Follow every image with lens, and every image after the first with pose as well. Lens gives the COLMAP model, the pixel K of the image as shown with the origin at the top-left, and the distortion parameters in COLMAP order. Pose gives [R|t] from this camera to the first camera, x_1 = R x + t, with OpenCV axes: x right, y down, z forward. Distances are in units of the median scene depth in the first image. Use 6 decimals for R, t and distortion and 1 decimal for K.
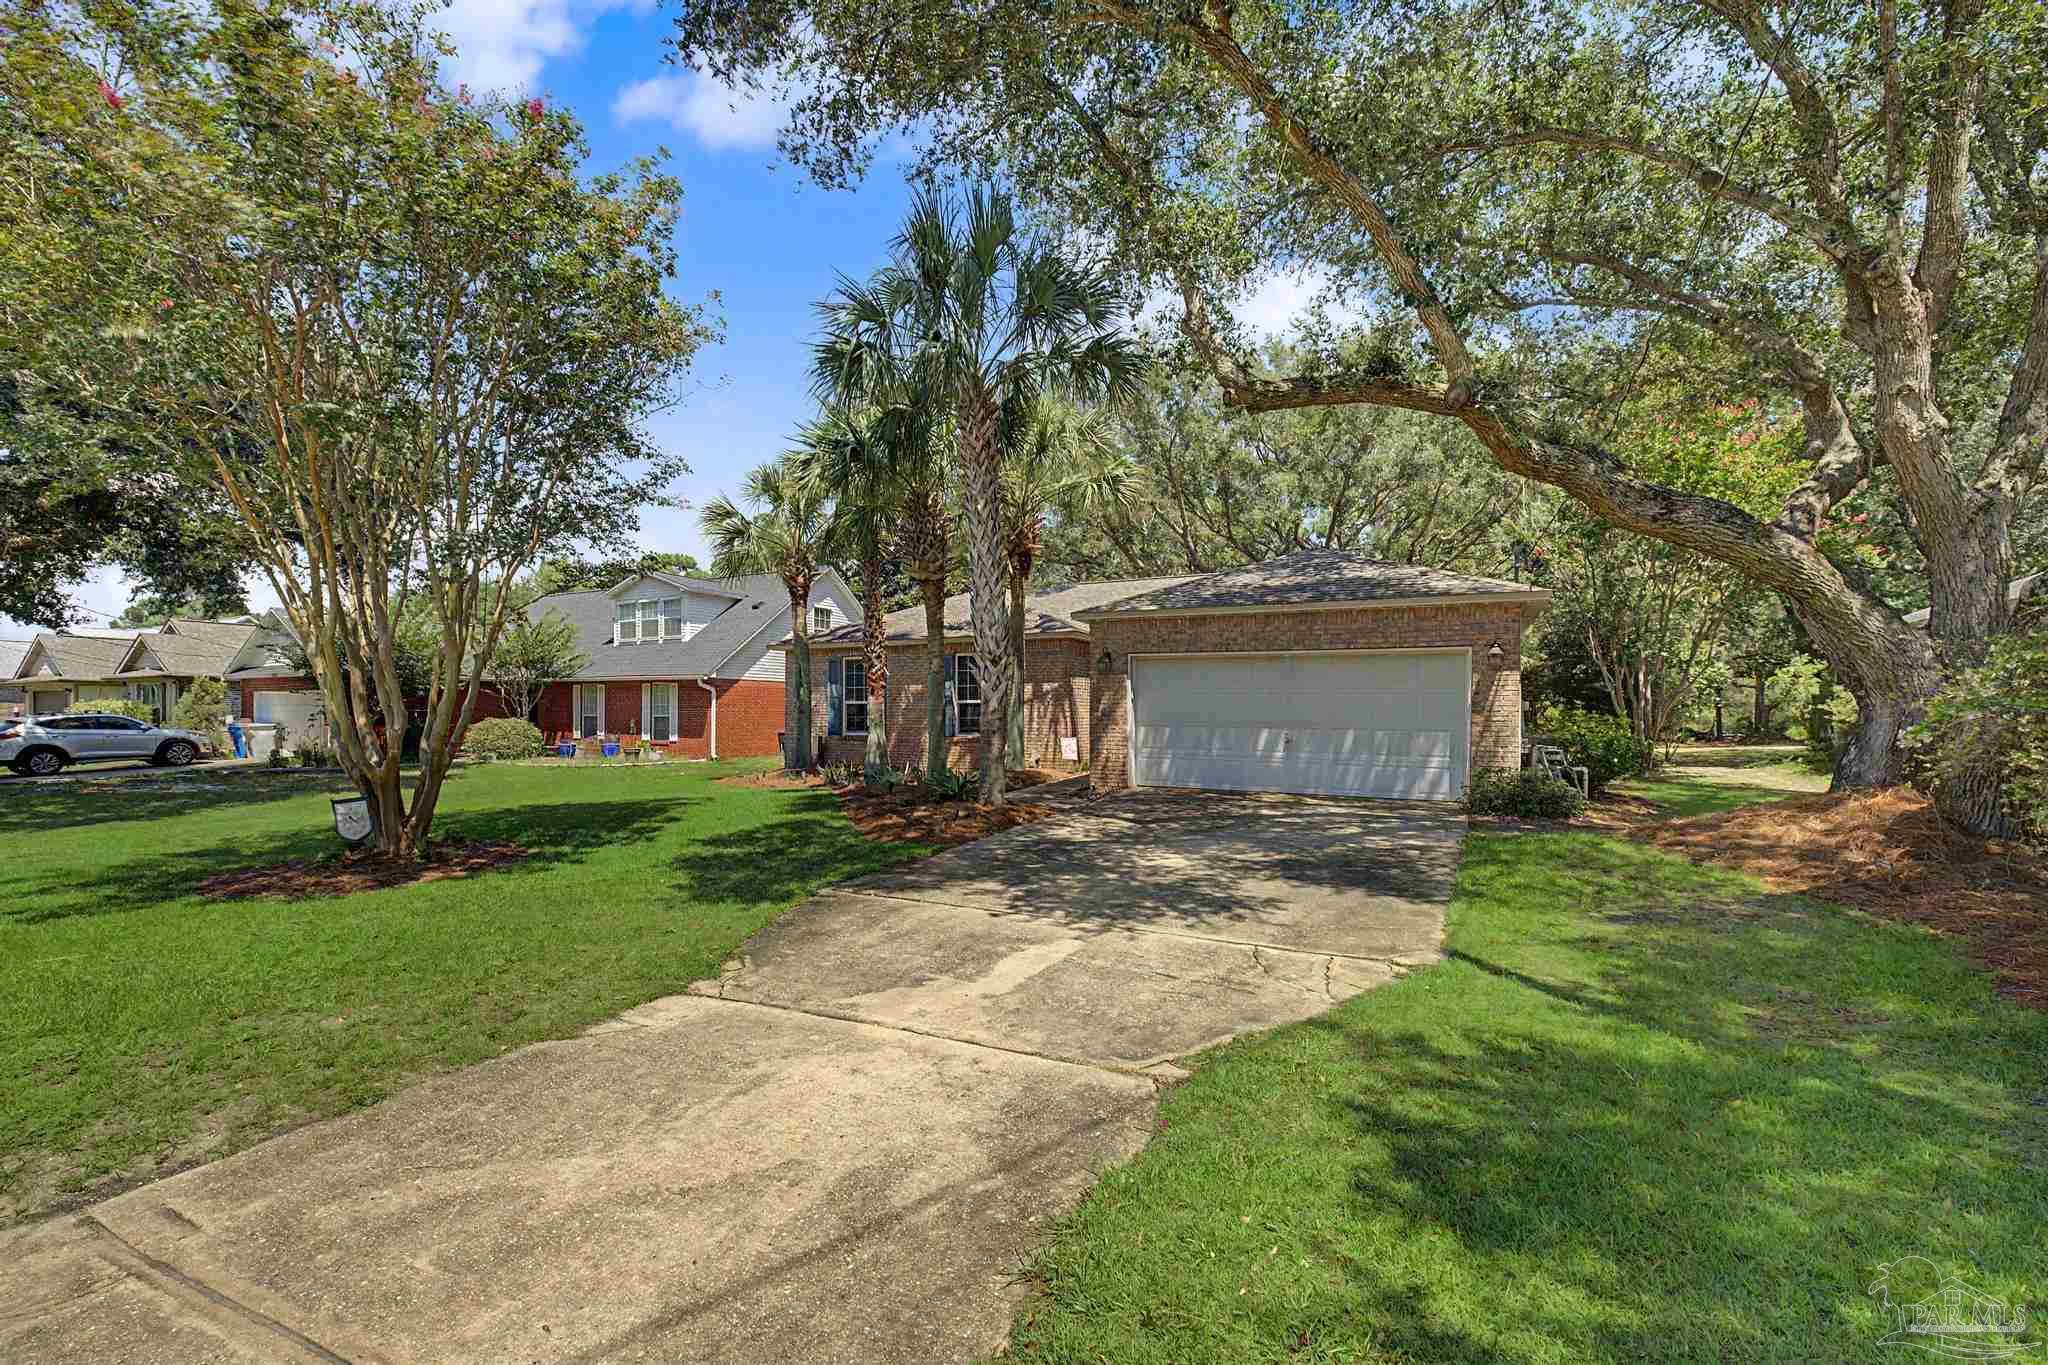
lens RADIAL K [[867.3, 0, 1040.3], [0, 867.3, 697.7], [0, 0, 1]] dist [0.011203, -0.000445]
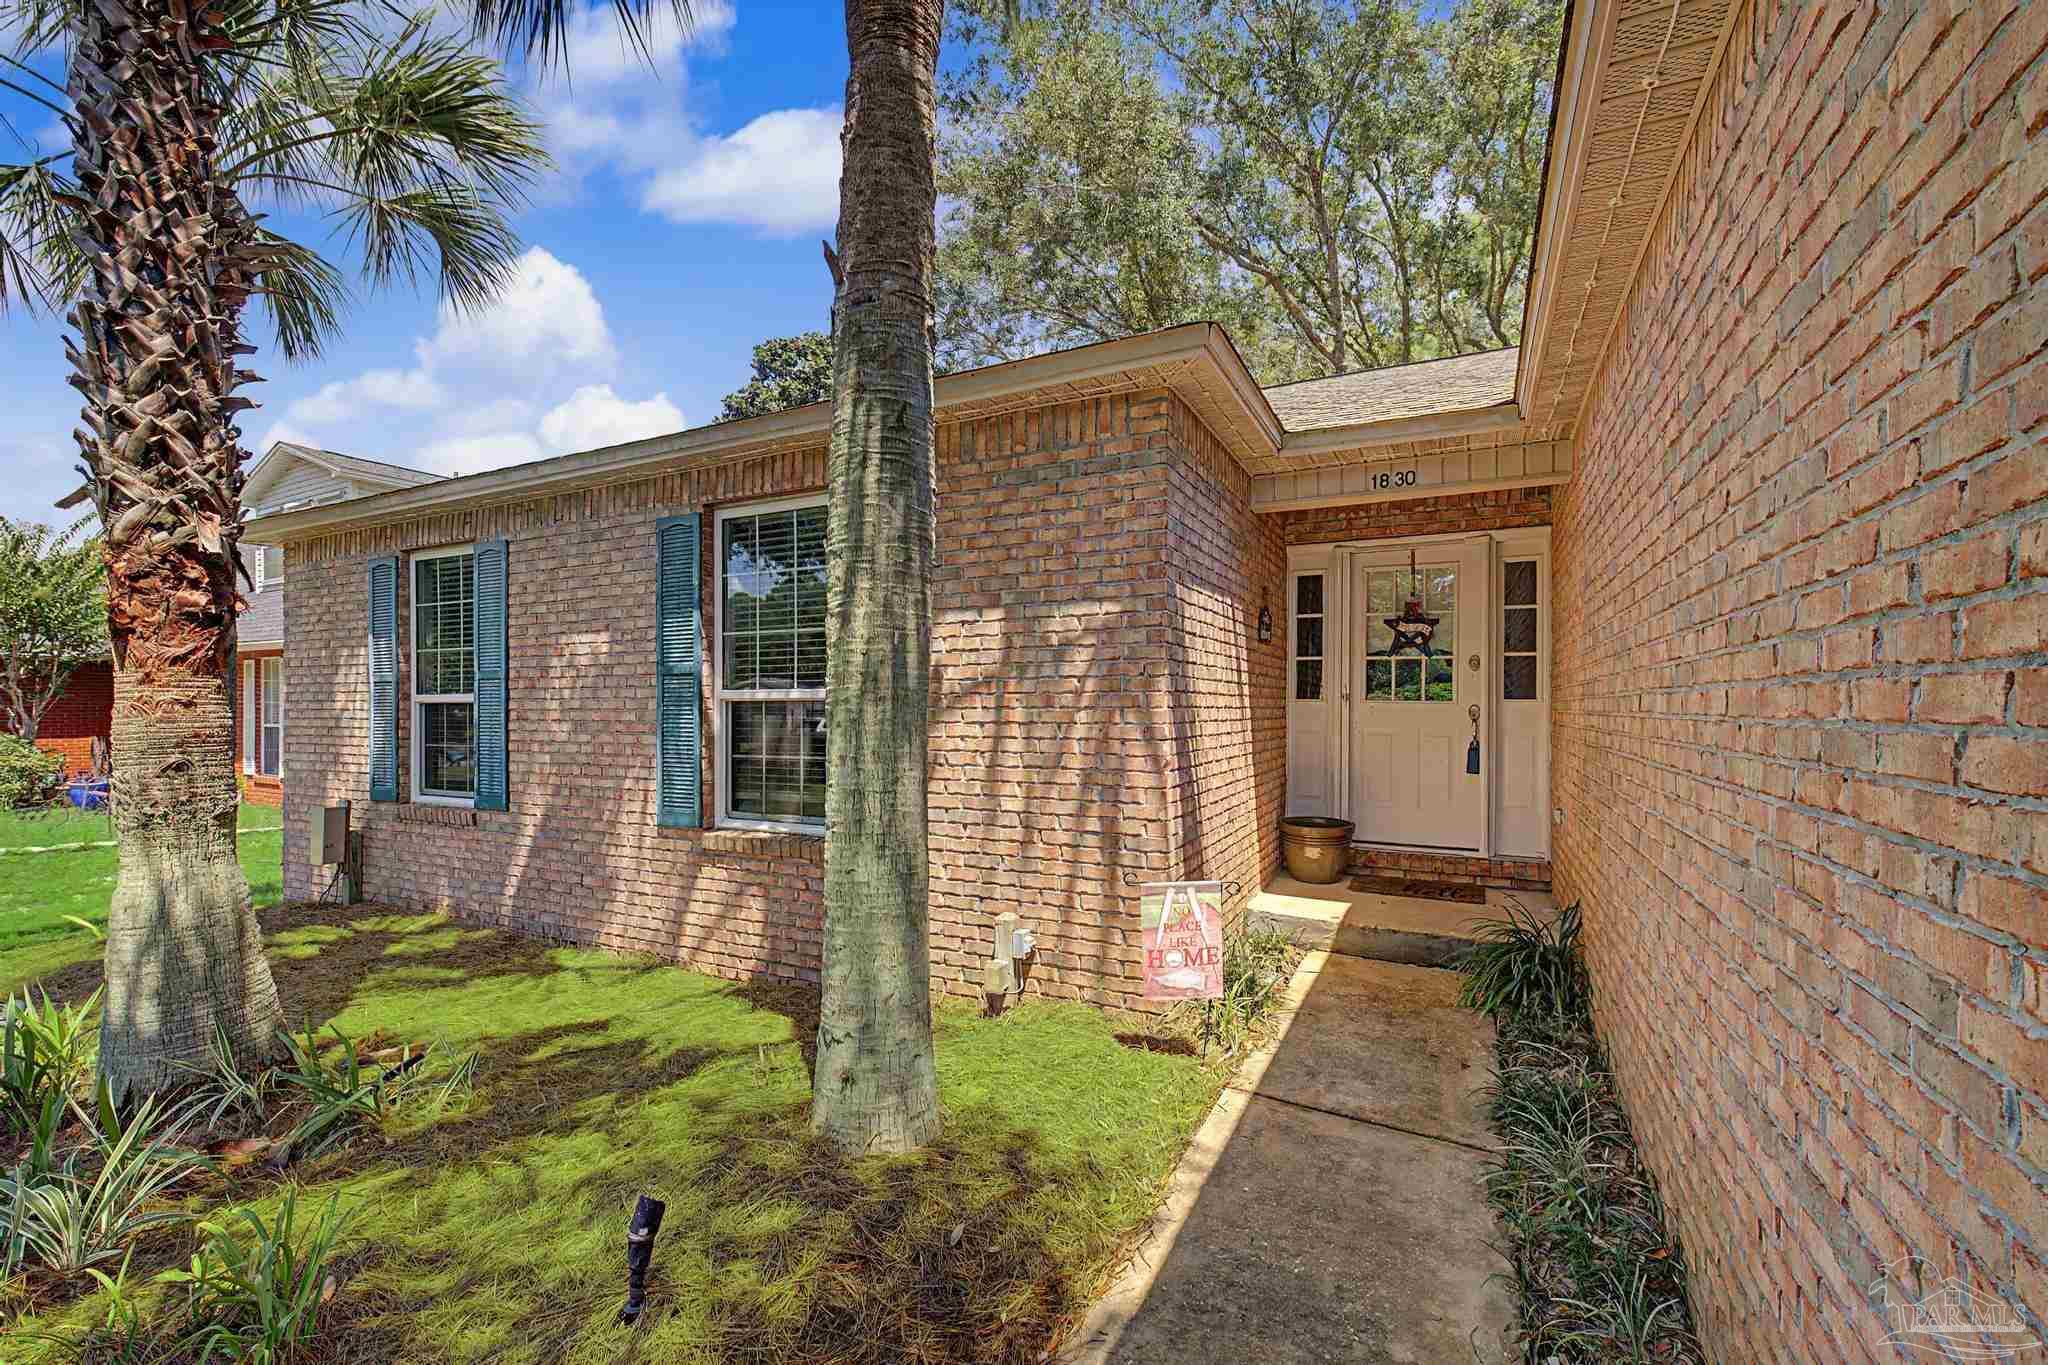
lens RADIAL K [[867.3, 0, 1015.1], [0, 867.3, 699.9], [0, 0, 1]] dist [0.011203, -0.000445]
pose [[0.999243, -0.003496, -0.038745, 0.002944], [0.003923, 0.999932, 0.010946, 0.003819], [0.038704, -0.011090, 0.999189, 0.759629]]
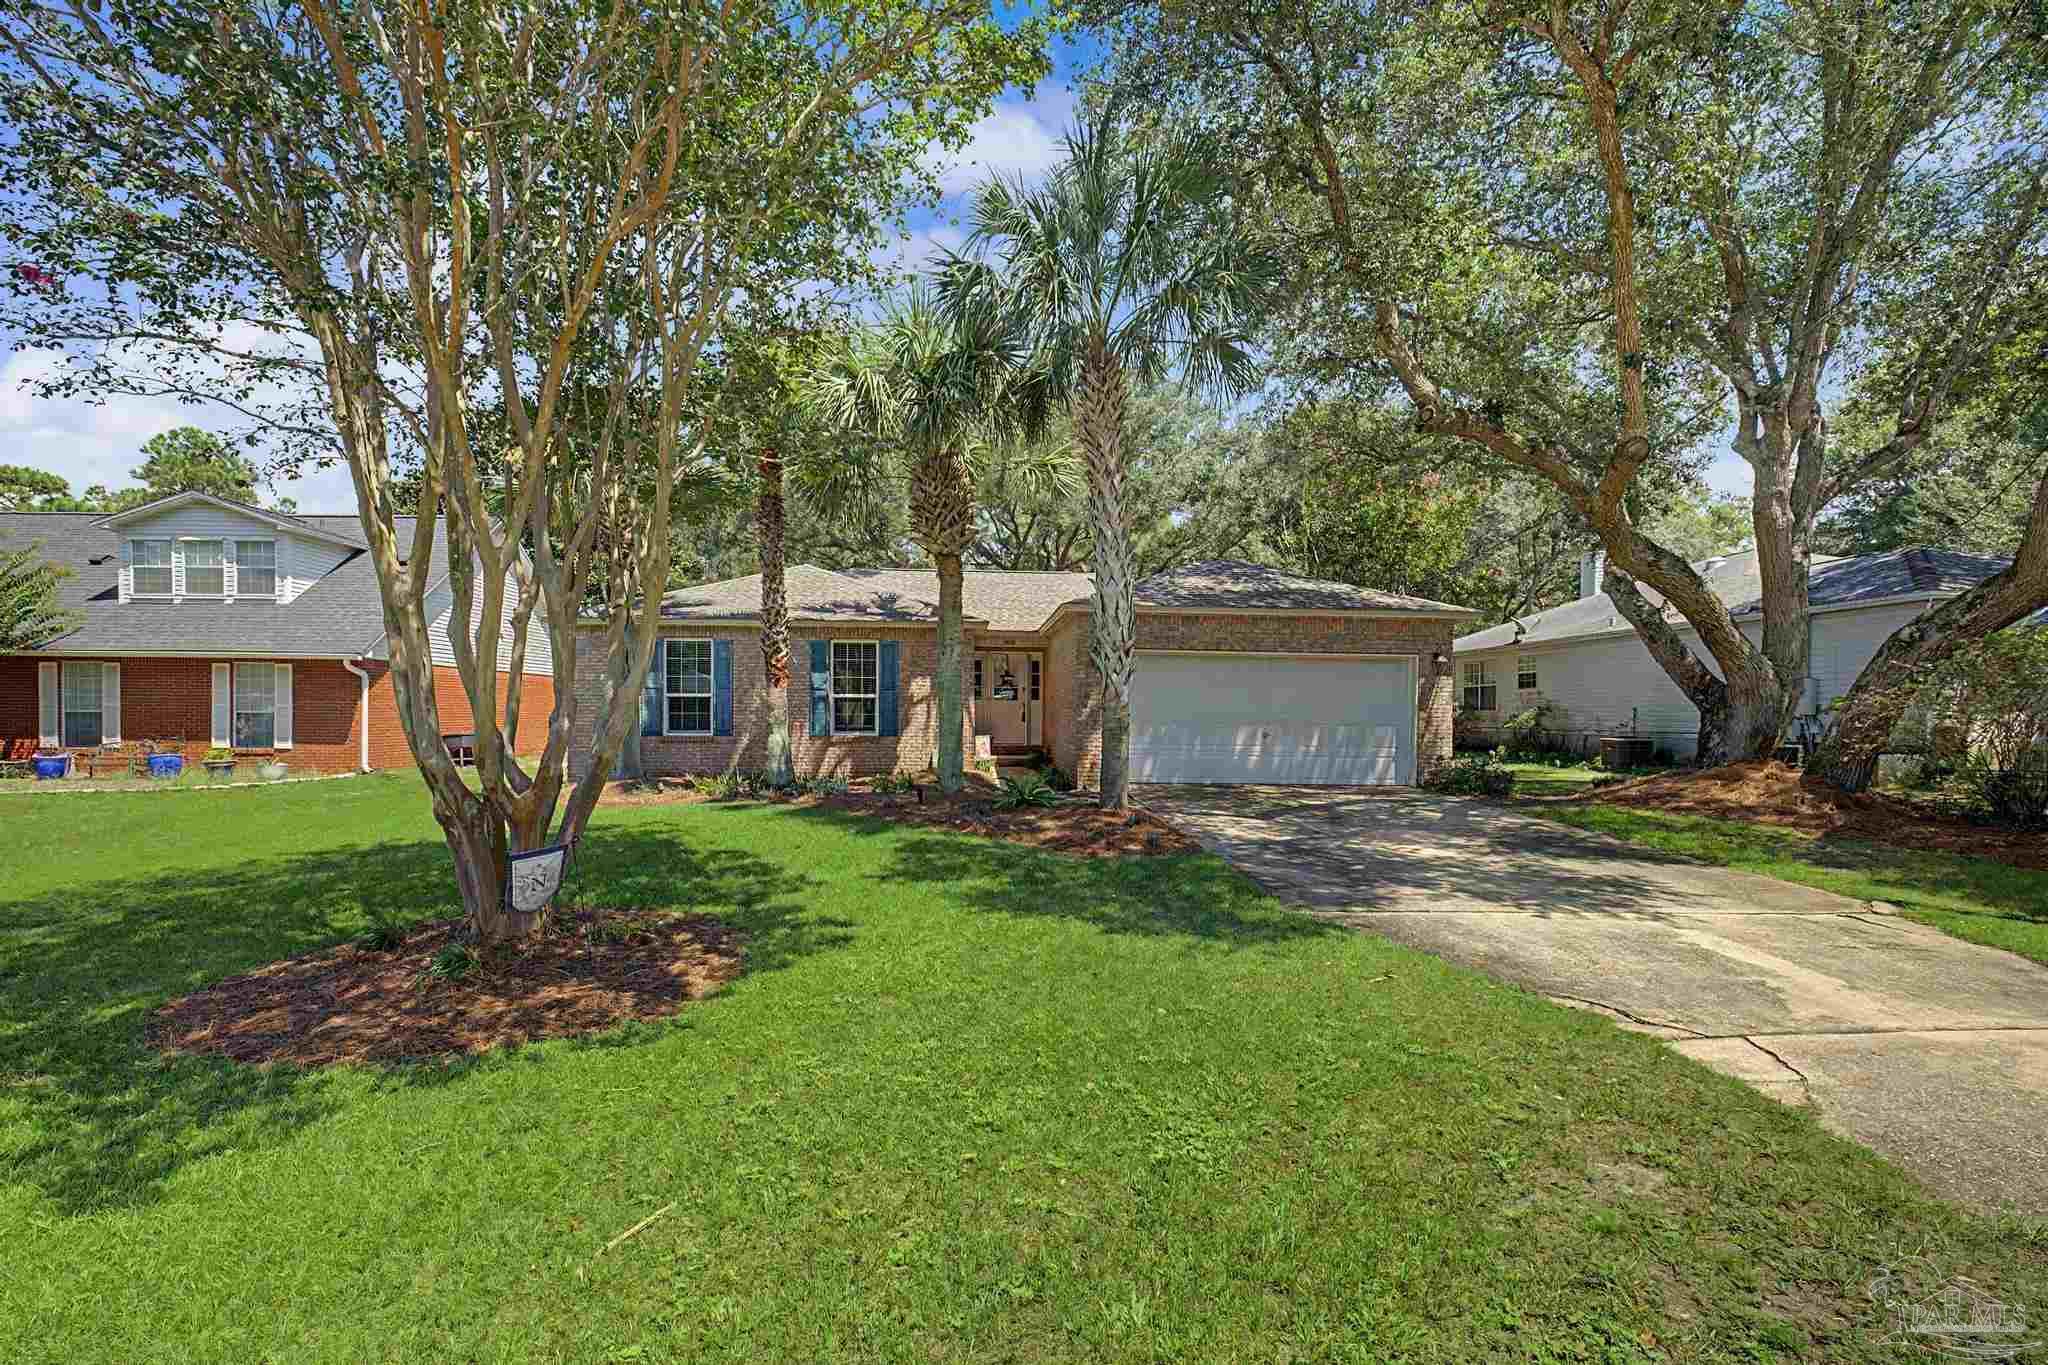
lens RADIAL K [[867.3, 0, 1031.0], [0, 867.3, 689.5], [0, 0, 1]] dist [0.011203, -0.000445]
pose [[0.864586, 0.015193, 0.502254, -0.369377], [-0.011872, 0.999881, -0.009810, 0.004775], [-0.502344, 0.002518, 0.864664, 0.156584]]
